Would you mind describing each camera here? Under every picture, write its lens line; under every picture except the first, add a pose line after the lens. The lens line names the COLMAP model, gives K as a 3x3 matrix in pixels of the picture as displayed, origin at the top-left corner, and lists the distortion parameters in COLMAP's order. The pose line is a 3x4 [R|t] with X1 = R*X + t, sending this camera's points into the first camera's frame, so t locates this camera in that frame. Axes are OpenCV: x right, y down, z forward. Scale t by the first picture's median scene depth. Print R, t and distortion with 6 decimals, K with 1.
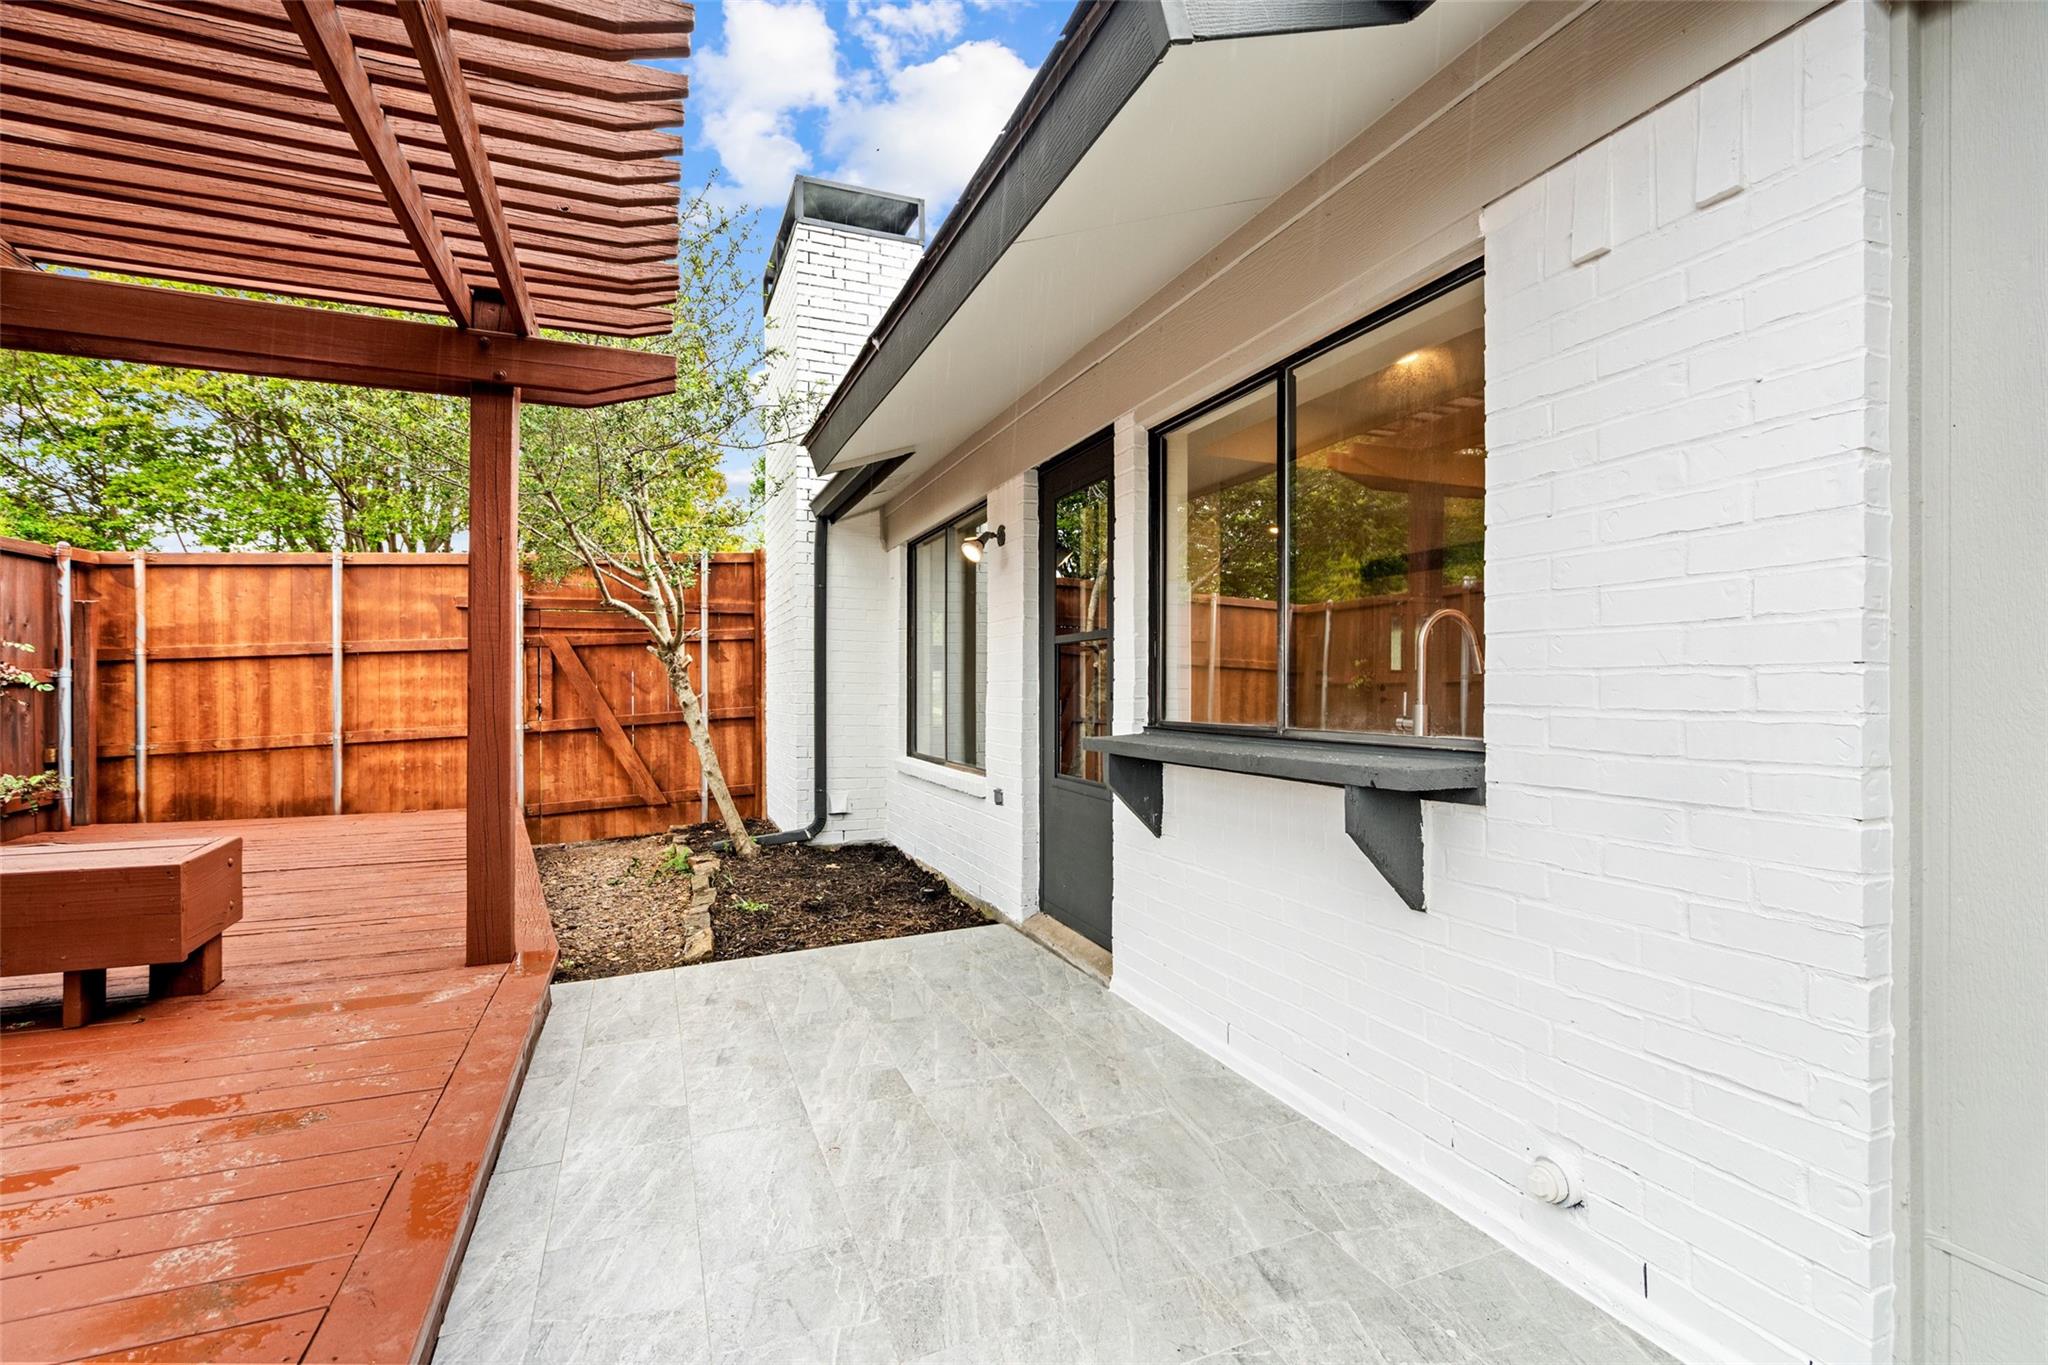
lens RADIAL K [[917.3, 0, 1024.0], [0, 917.3, 682.5], [0, 0, 1]] dist [-0.000017, -0.000194]
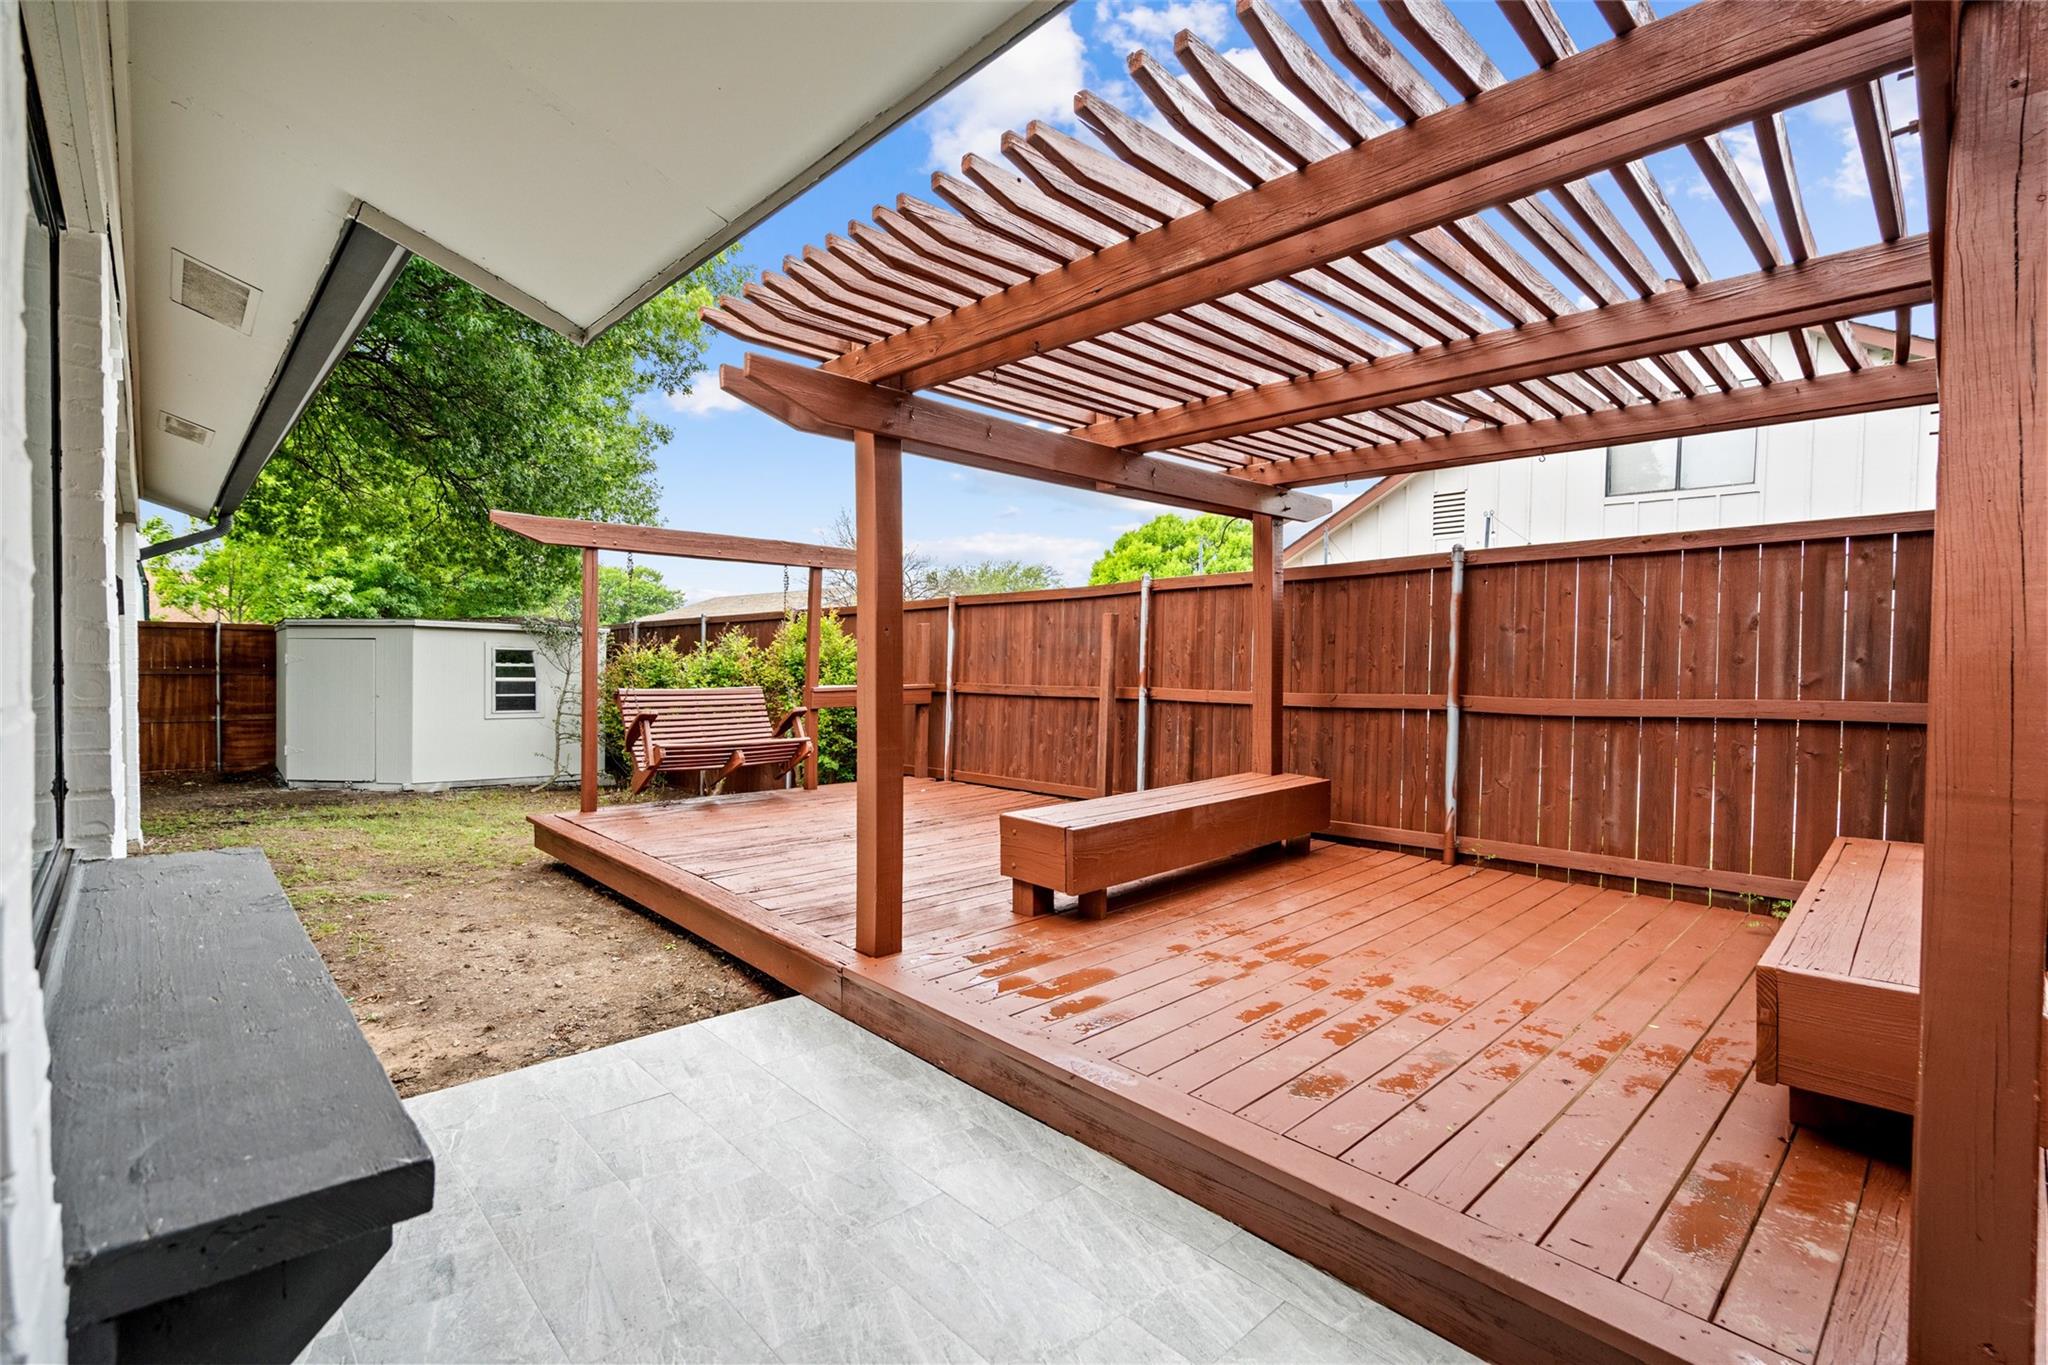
lens RADIAL K [[917.3, 0, 1024.0], [0, 917.3, 682.5], [0, 0, 1]] dist [-0.000017, -0.000194]
pose [[-0.928982, 0.003285, -0.370110, 0.021056], [-0.004459, 0.999789, 0.020068, -0.094398], [0.370097, 0.020293, -0.928771, 1.951429]]
